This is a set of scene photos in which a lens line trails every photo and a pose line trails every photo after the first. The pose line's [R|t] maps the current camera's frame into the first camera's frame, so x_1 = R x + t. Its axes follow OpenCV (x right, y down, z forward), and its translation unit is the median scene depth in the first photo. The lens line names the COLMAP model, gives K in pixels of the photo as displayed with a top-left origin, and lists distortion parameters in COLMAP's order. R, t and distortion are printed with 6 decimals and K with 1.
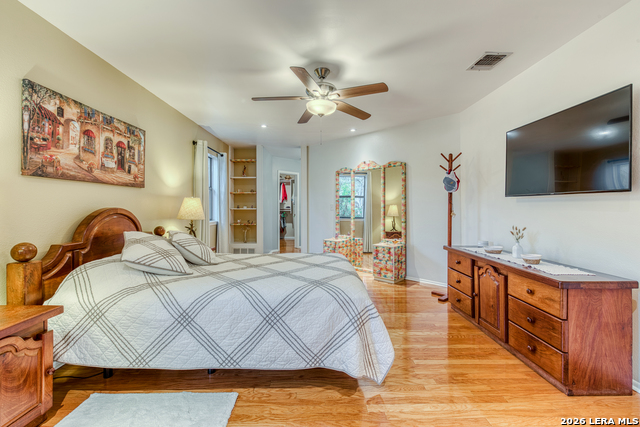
lens RADIAL K [[279.4, 0, 303.2], [0, 279.4, 204.8], [0, 0, 1]] dist [0.011570, -0.004869]
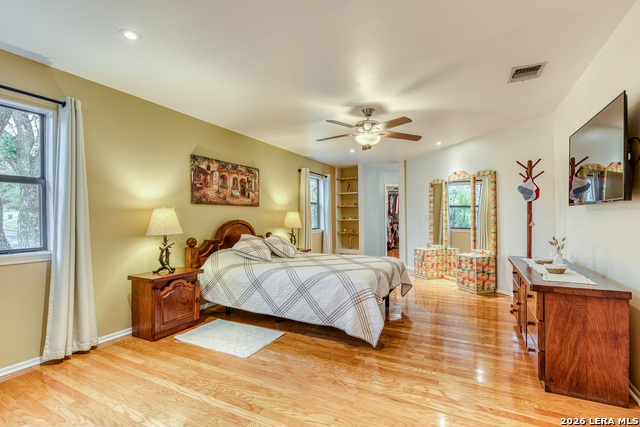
lens RADIAL K [[279.4, 0, 320.1], [0, 279.4, 216.6], [0, 0, 1]] dist [0.011570, -0.004869]
pose [[0.897372, -0.010693, -0.441145, 0.494594], [0.012410, 0.999922, 0.001007, -0.004189], [0.441100, -0.006379, 0.897435, -0.267291]]
